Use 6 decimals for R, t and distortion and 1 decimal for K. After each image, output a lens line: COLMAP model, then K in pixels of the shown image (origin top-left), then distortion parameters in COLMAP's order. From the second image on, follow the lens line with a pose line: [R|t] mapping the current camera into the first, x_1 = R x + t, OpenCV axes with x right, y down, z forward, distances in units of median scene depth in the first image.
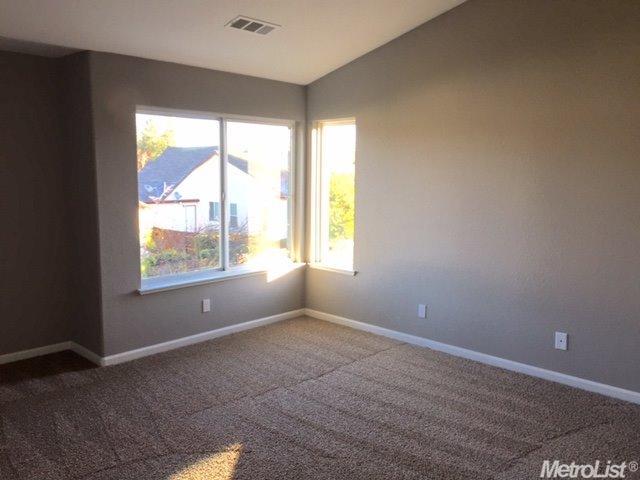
lens RADIAL K [[544.0, 0, 320.0], [0, 544.0, 240.0], [0, 0, 1]] dist [0.087988, -0.121522]
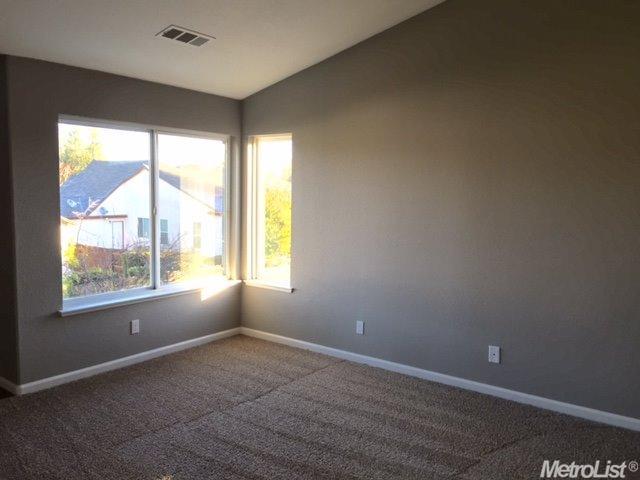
lens RADIAL K [[540.9, 0, 318.6], [0, 540.9, 243.3], [0, 0, 1]] dist [0.102625, -0.147631]
pose [[0.992758, -0.000814, 0.120130, -0.006662], [0.003776, 0.999694, -0.024437, 0.000477], [-0.120073, 0.024714, 0.992457, 0.019933]]
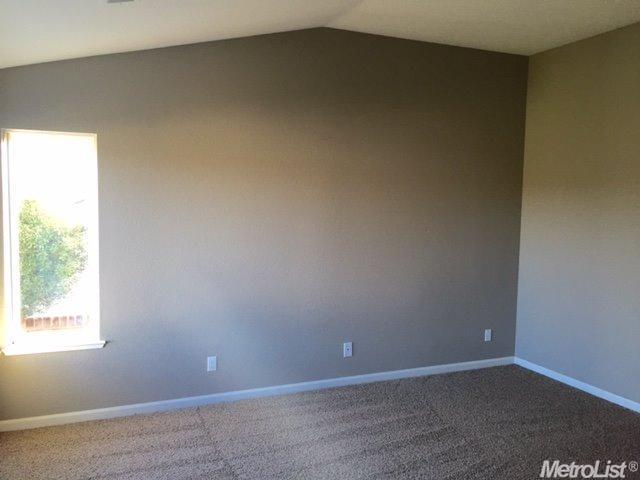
lens RADIAL K [[544.0, 0, 320.0], [0, 544.0, 240.0], [0, 0, 1]] dist [0.087988, -0.121522]
pose [[0.400456, -0.065322, 0.913985, -0.517003], [0.105361, 0.994123, 0.024886, -0.069435], [-0.910238, 0.086333, 0.404985, 0.445489]]
